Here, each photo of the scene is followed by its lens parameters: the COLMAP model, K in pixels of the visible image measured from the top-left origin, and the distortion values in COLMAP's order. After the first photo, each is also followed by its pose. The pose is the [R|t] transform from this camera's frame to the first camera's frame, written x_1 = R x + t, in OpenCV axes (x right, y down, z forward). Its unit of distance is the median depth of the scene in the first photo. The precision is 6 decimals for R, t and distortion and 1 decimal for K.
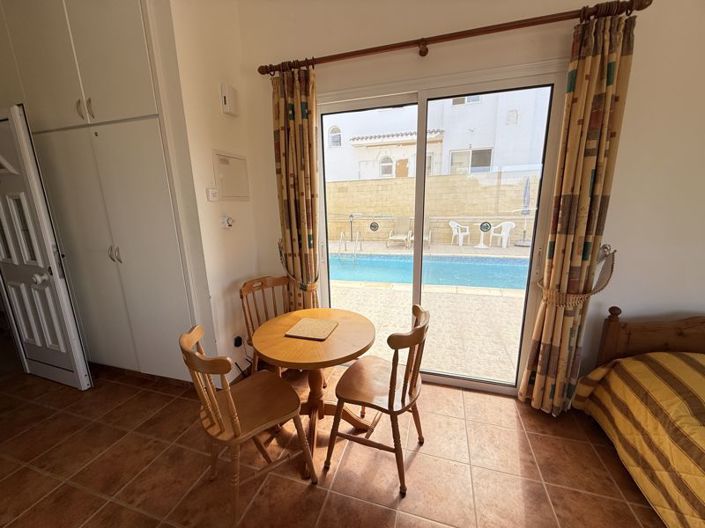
lens RADIAL K [[281.7, 0, 351.7], [0, 281.7, 264.7], [0, 0, 1]] dist [-0.001209, 0.000244]
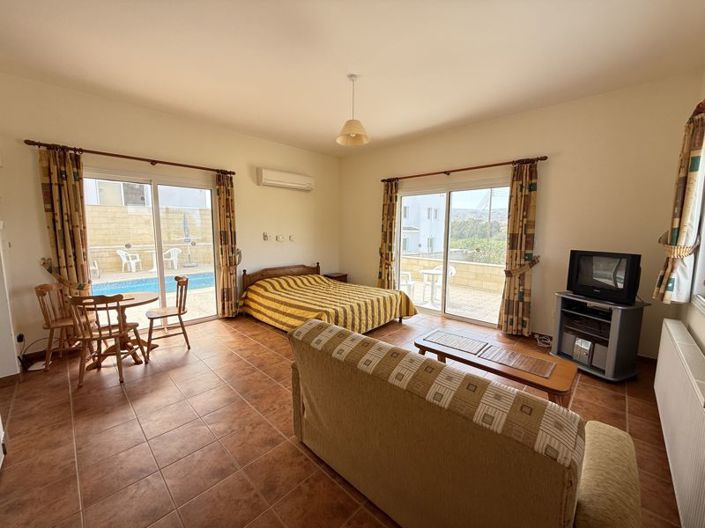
lens RADIAL K [[281.7, 0, 348.7], [0, 281.7, 264.0], [0, 0, 1]] dist [-0.001209, 0.000244]
pose [[0.459979, -0.084174, 0.883931, -0.988745], [0.177580, 0.984106, 0.001304, 0.249070], [-0.869991, 0.156368, 0.467616, -1.139884]]
